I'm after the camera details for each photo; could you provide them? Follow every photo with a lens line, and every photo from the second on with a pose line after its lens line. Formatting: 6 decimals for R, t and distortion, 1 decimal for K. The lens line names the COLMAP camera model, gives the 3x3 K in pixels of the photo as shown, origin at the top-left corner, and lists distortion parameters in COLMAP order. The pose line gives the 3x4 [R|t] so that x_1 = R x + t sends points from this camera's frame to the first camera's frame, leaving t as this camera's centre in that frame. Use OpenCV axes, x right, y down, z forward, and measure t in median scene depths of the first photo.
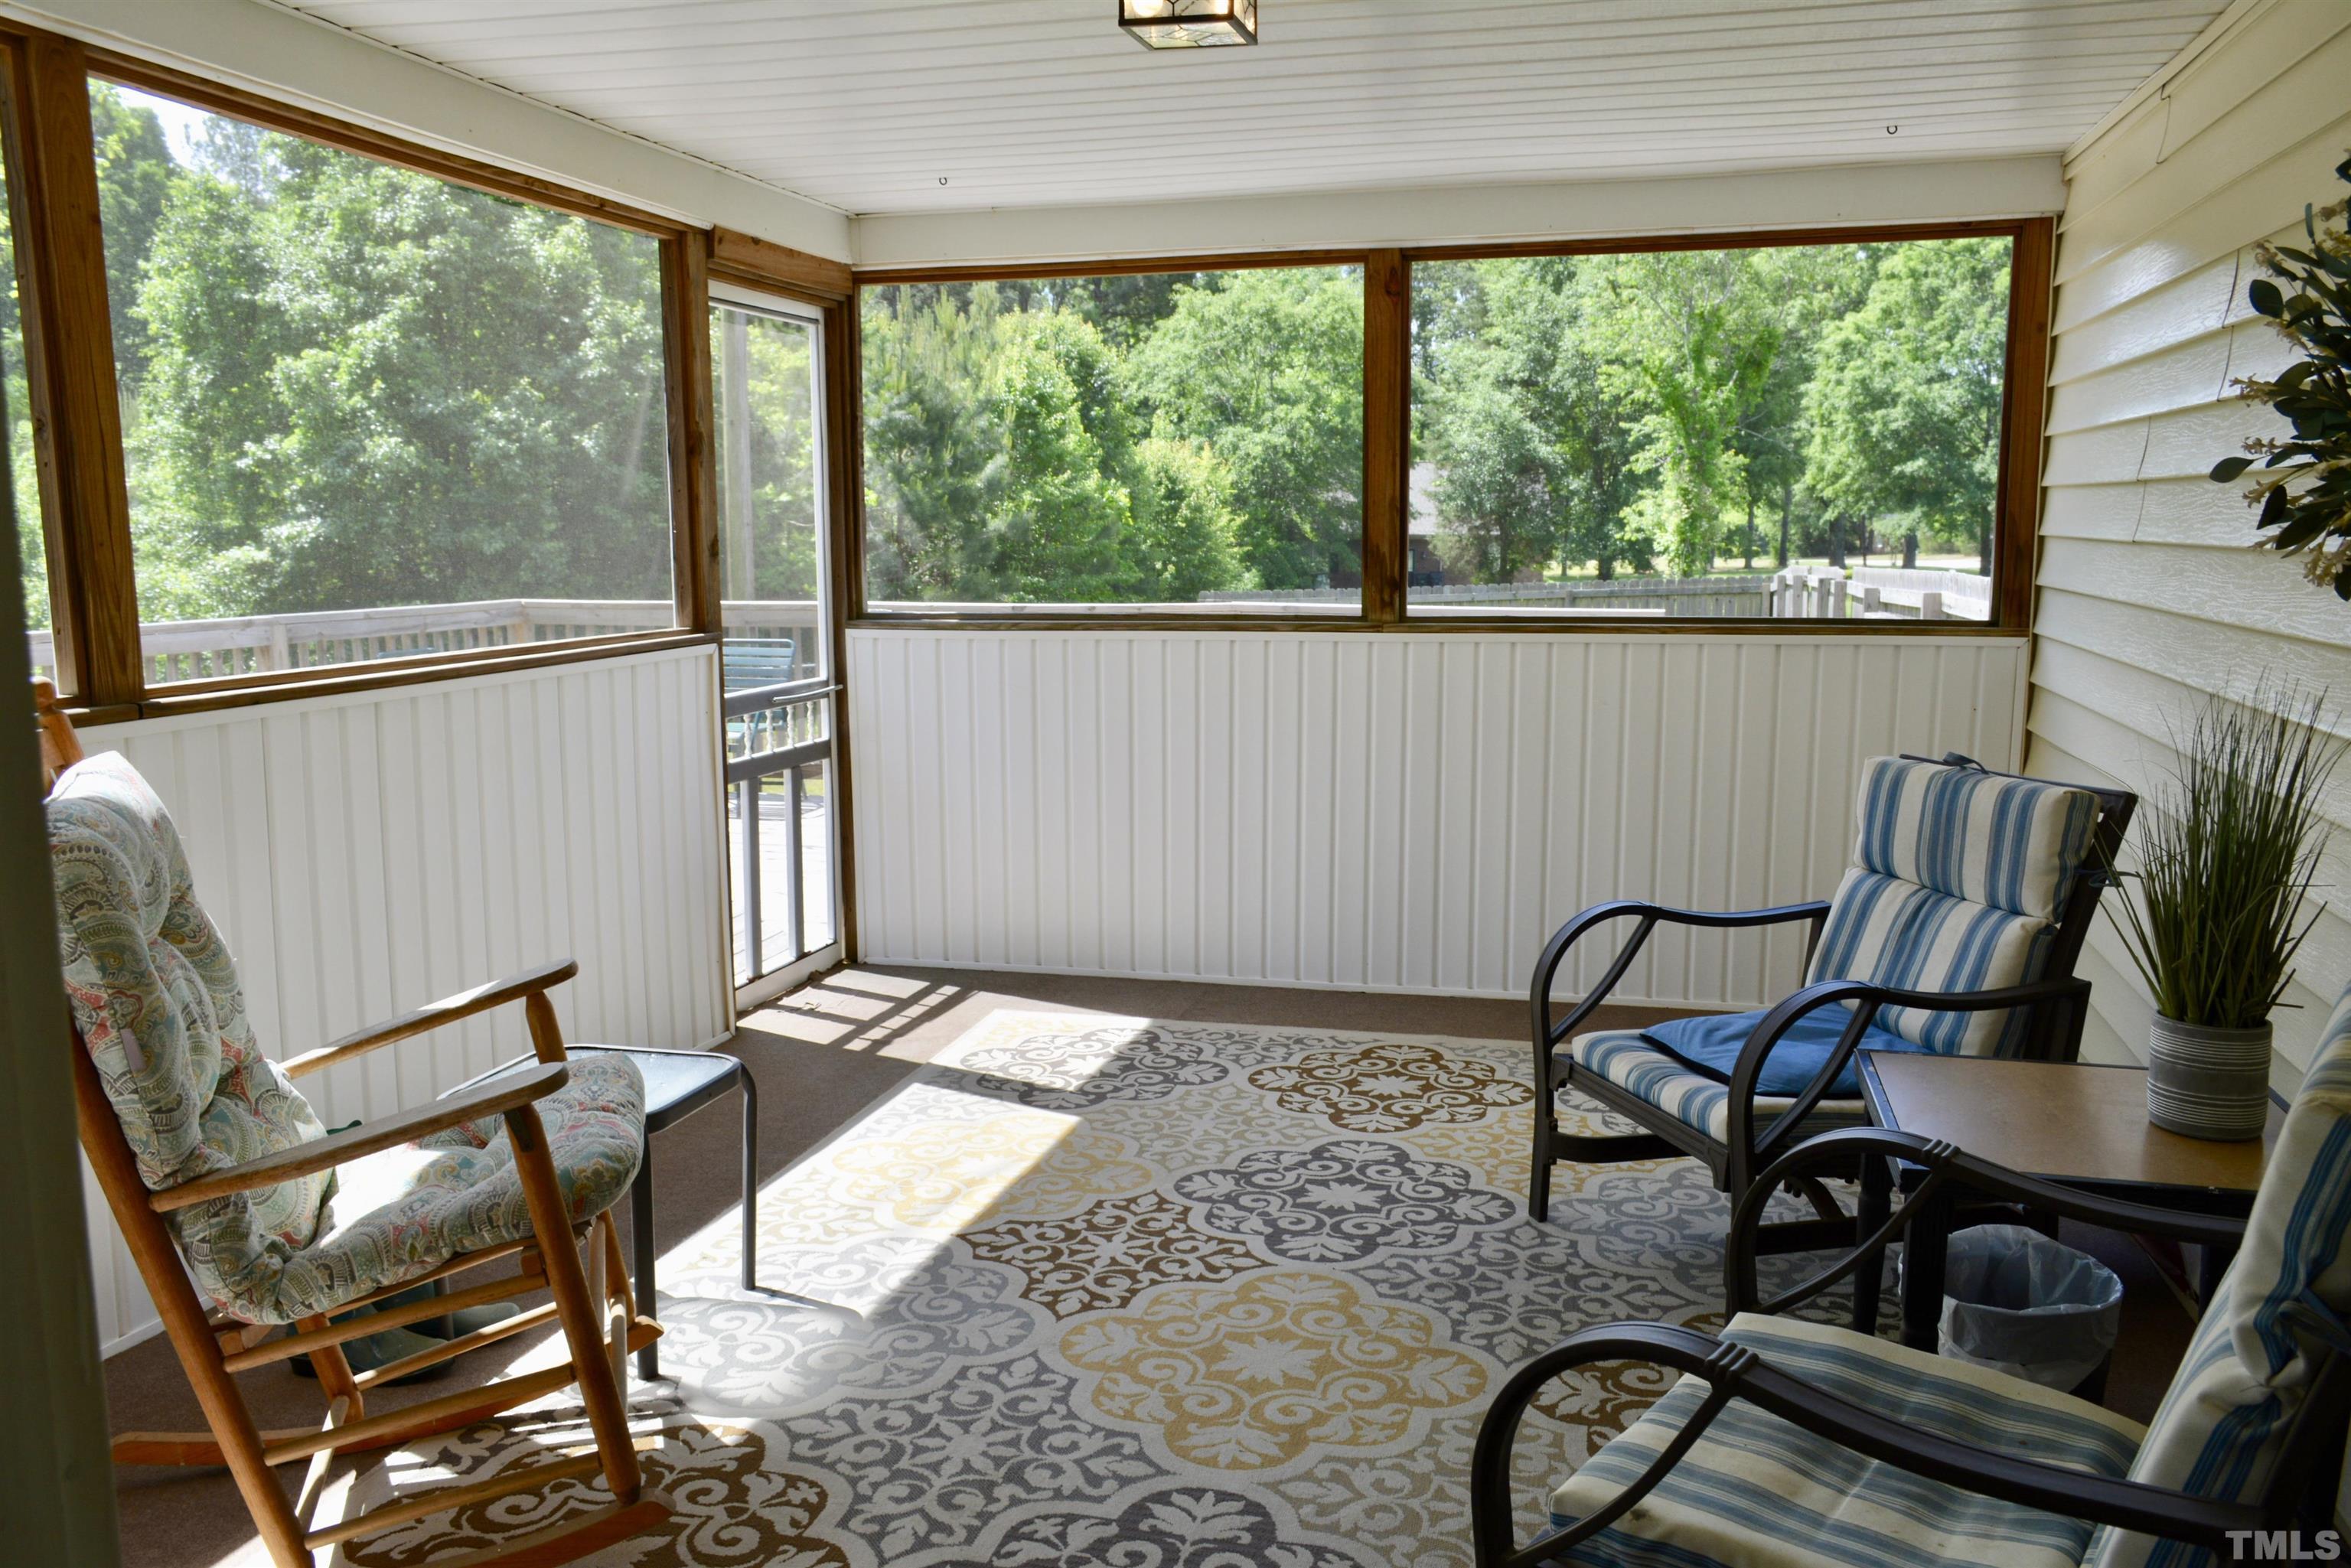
lens RADIAL K [[1829.6, 0, 1179.3], [0, 1829.6, 766.1], [0, 0, 1]] dist [-0.023794, 0.026640]
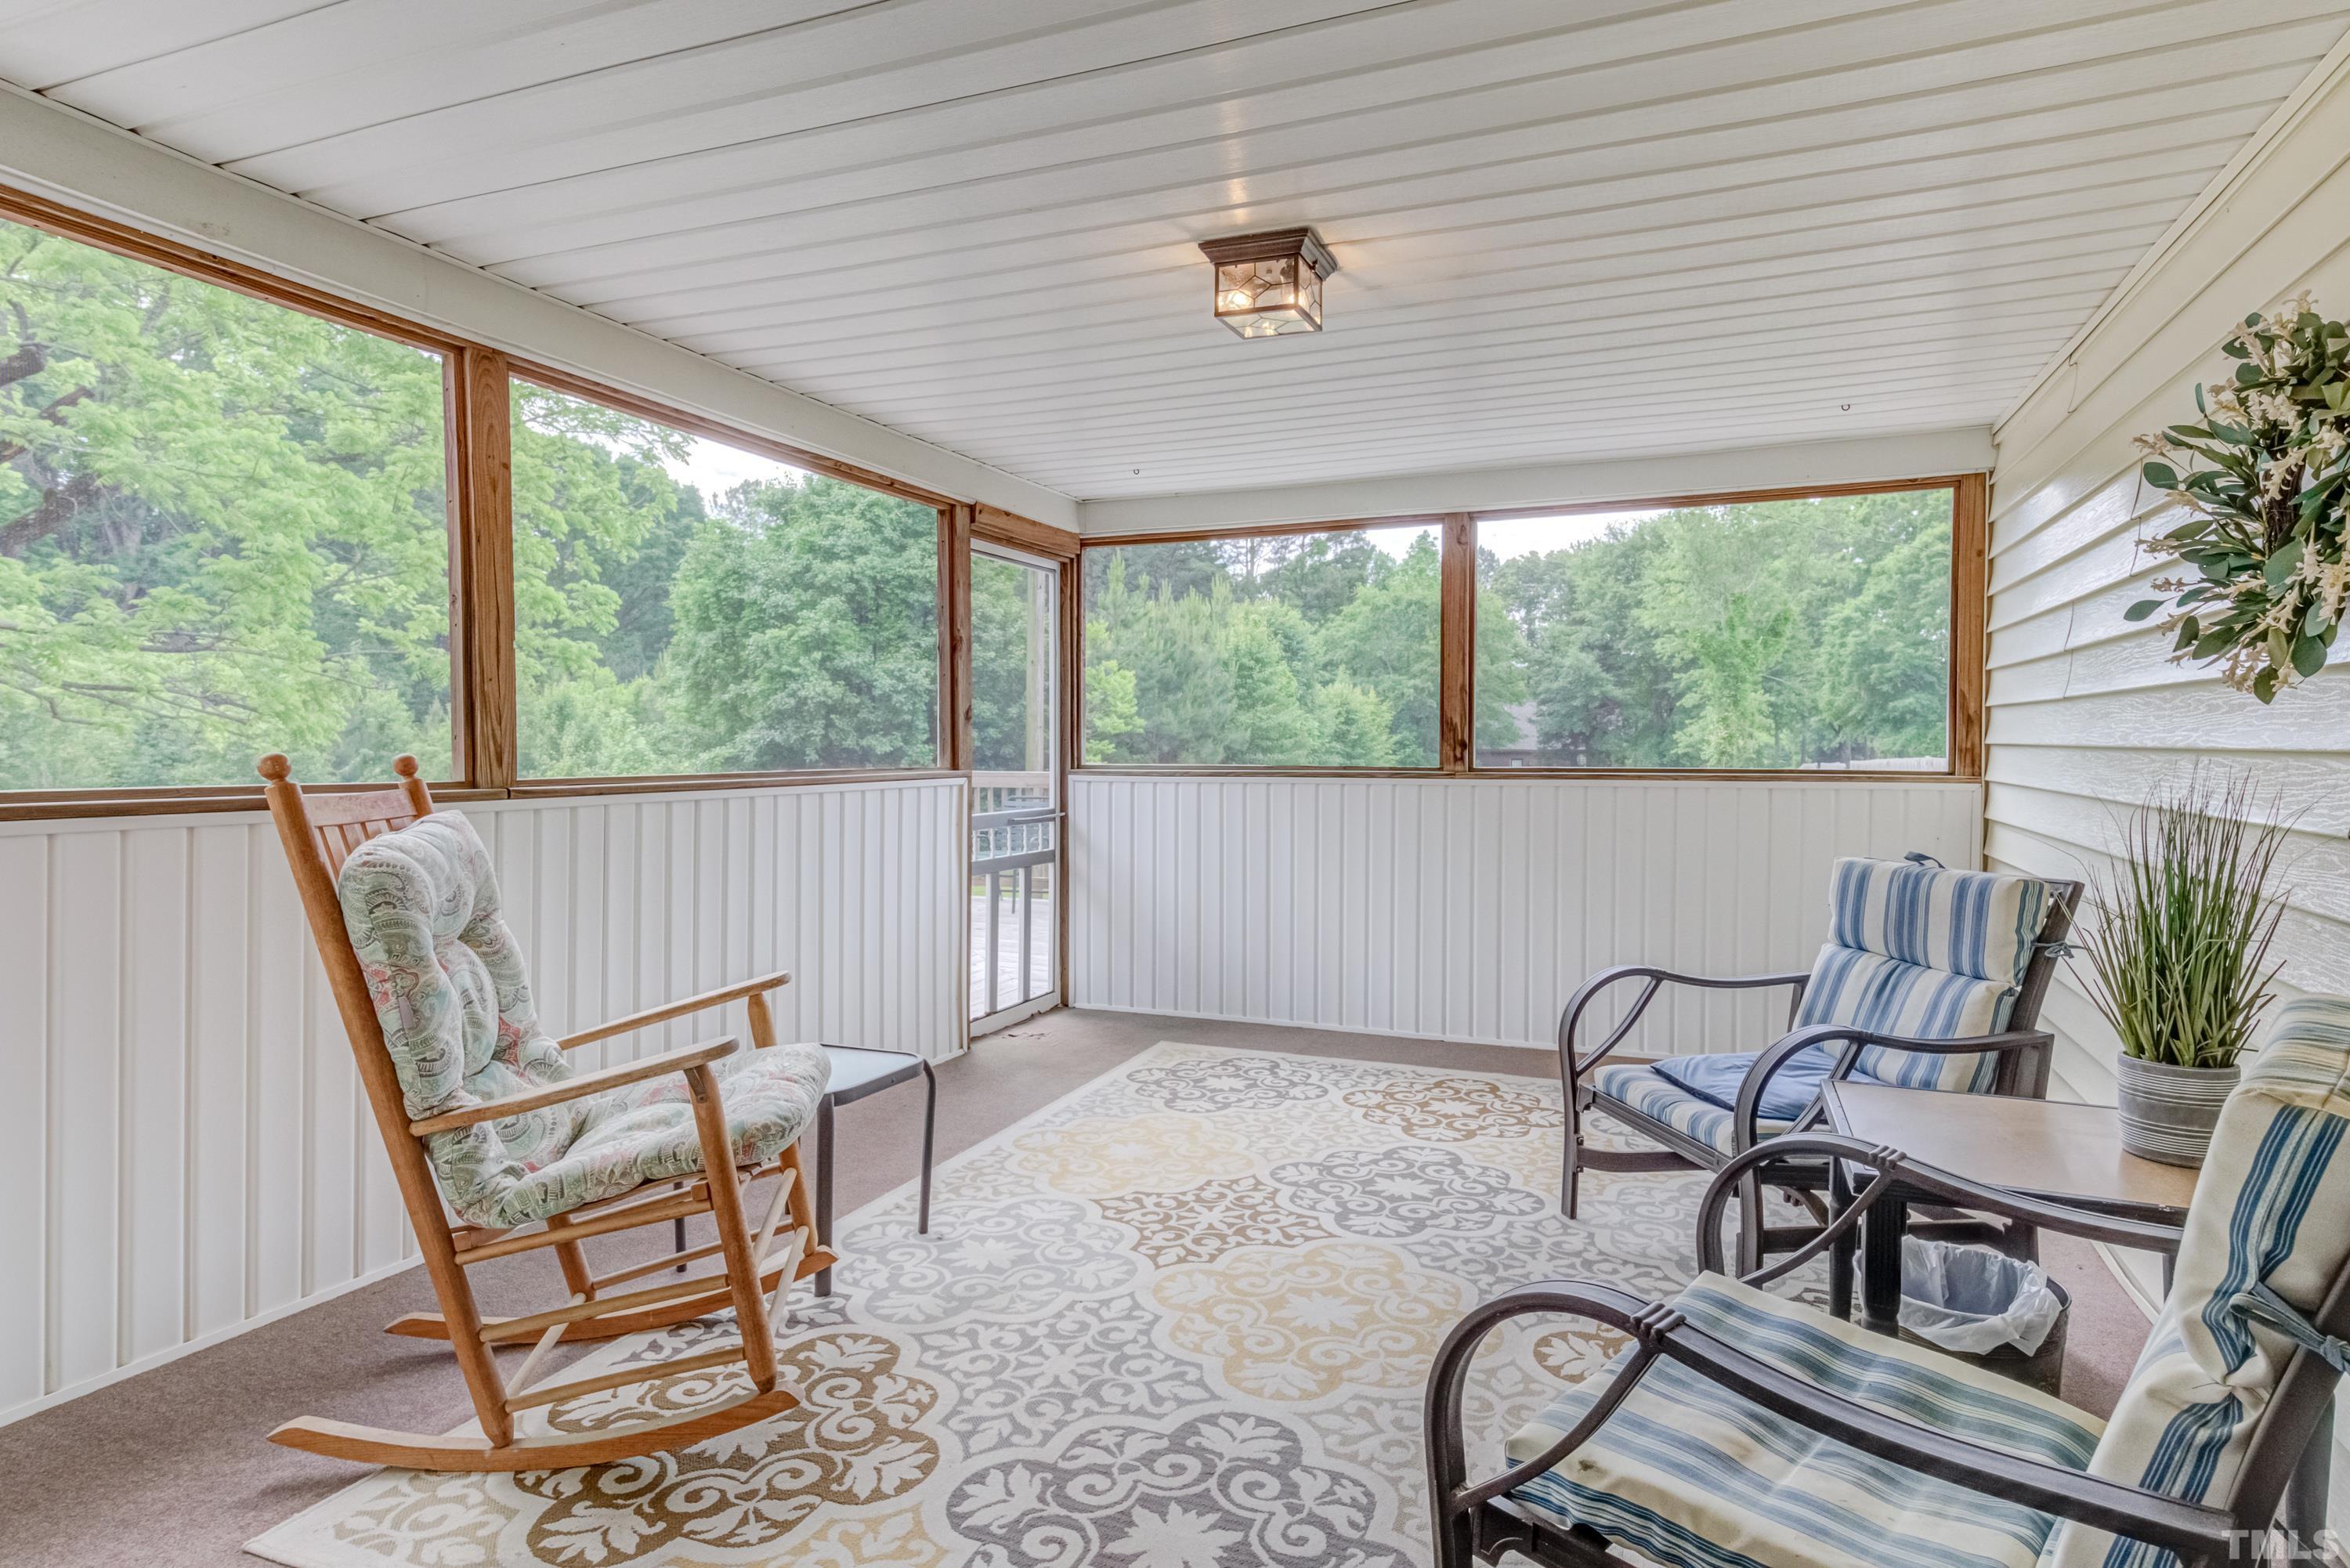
lens RADIAL K [[1211.6, 0, 1161.8], [0, 1211.6, 786.4], [0, 0, 1]] dist [0.021420, -0.003557]
pose [[0.986126, -0.012447, -0.165531, 0.073757], [-0.004543, 0.994788, -0.101866, 0.045947], [0.165936, 0.101205, 0.980930, 0.110322]]
